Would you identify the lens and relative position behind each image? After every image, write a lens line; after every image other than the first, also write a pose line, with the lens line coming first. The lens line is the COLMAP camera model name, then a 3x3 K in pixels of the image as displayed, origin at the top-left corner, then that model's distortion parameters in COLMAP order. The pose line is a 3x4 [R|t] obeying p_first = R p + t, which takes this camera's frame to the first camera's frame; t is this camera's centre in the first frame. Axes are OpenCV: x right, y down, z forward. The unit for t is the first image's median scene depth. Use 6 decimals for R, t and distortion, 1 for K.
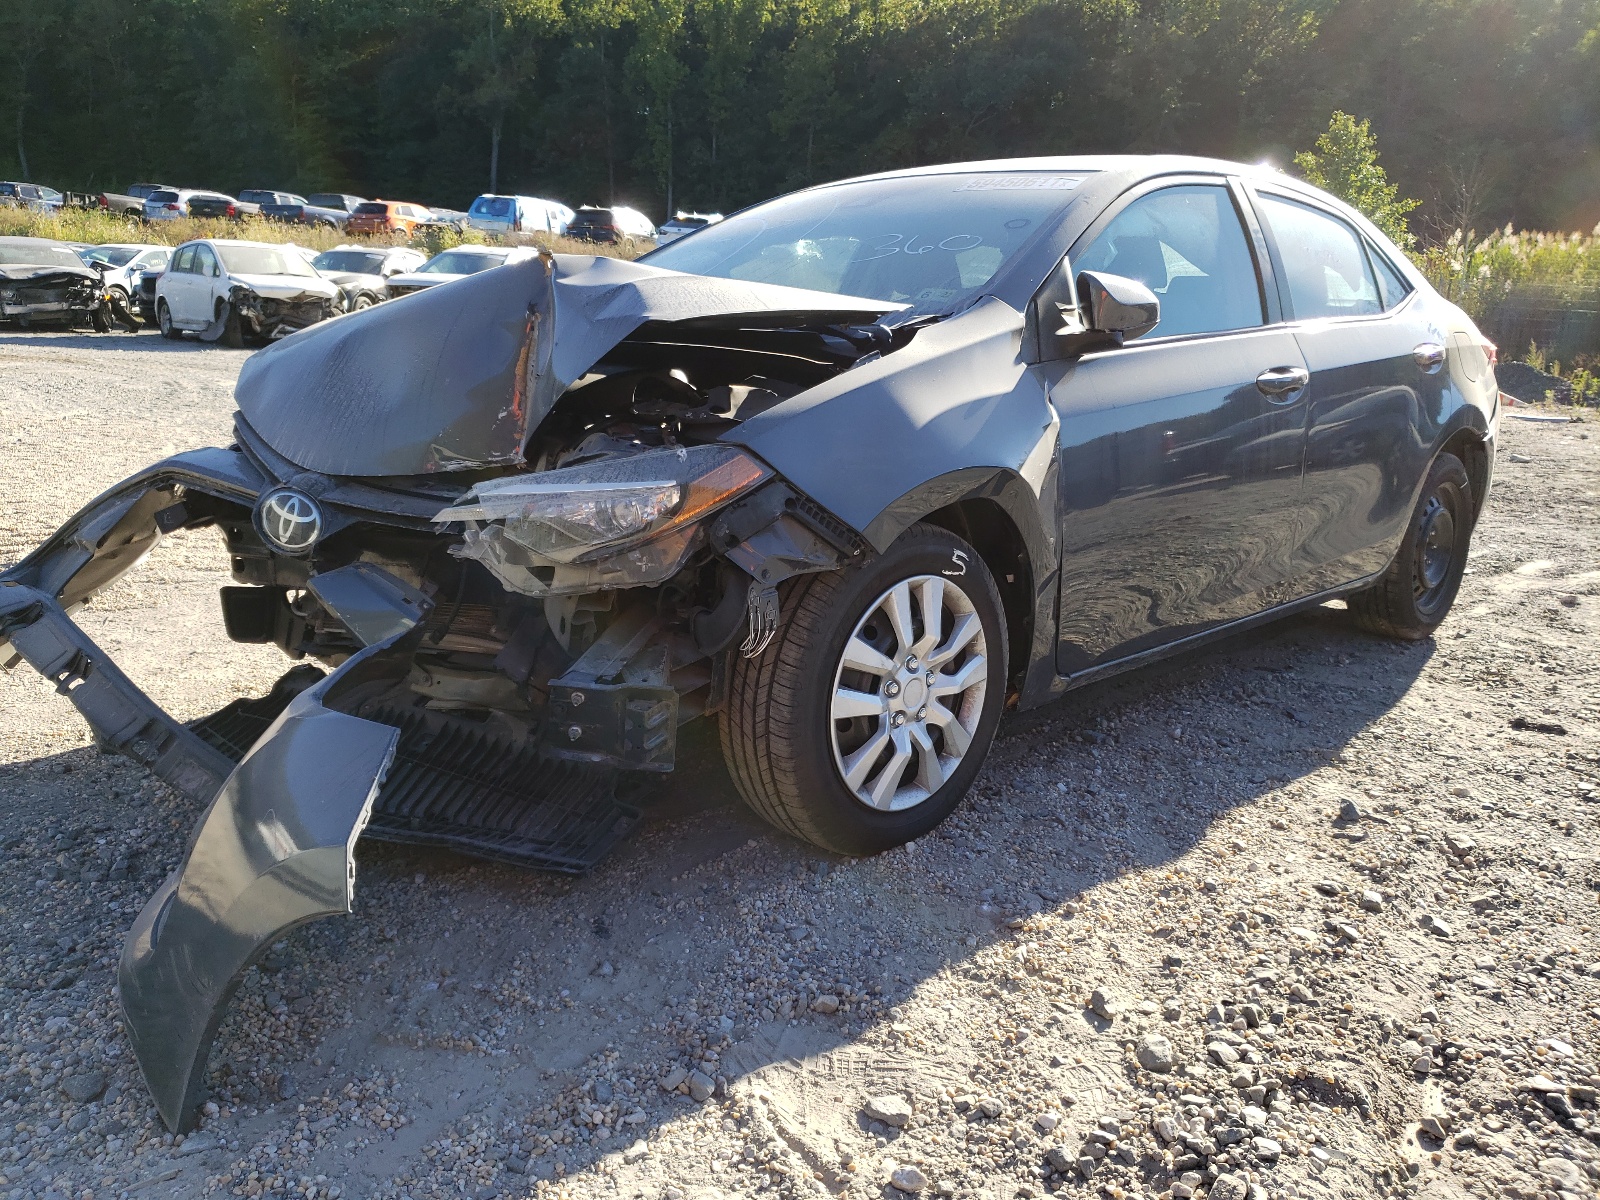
lens RADIAL K [[1348.5, 0, 800.0], [0, 1348.5, 600.0], [0, 0, 1]] dist [0.032373, 0.008900]
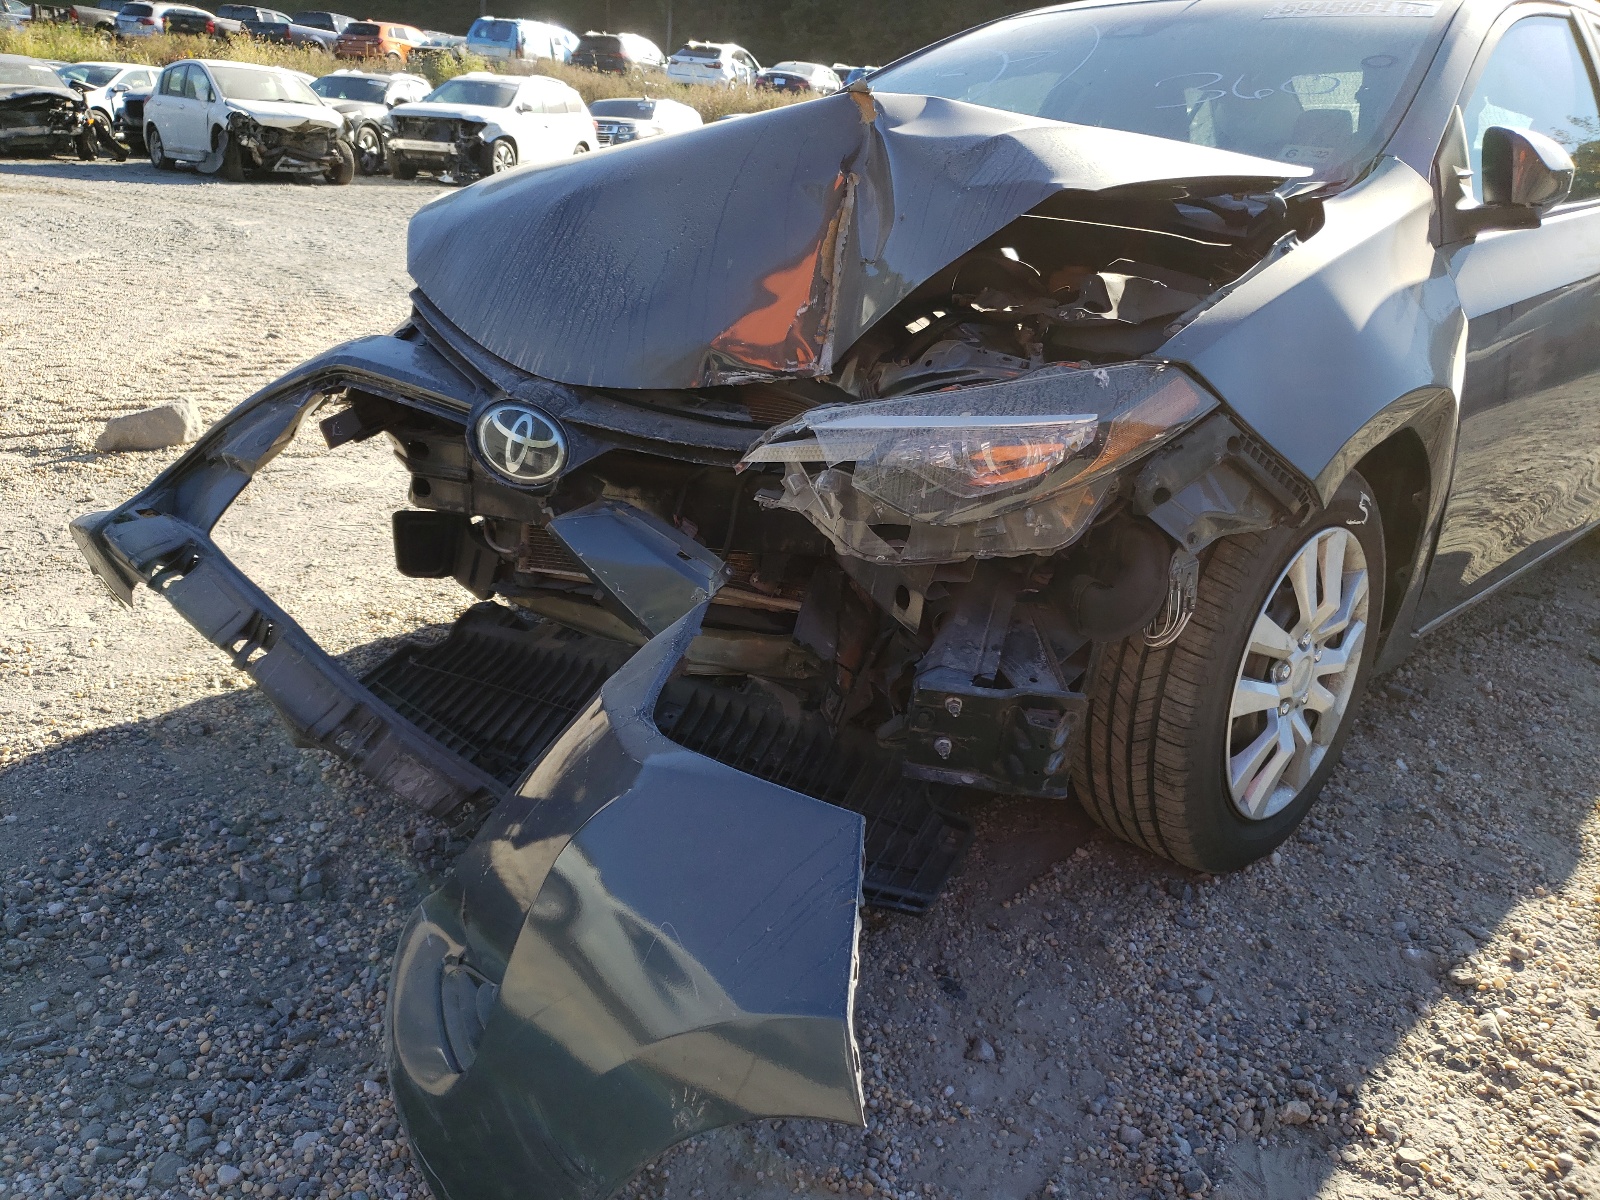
lens RADIAL K [[1329.5, 0, 800.0], [0, 1329.5, 600.0], [0, 0, 1]] dist [0.008670, 0.023534]
pose [[0.999576, 0.014293, 0.025365, -0.202632], [-0.017116, 0.993239, 0.114814, -0.051892], [-0.023553, -0.115200, 0.993063, 0.204124]]
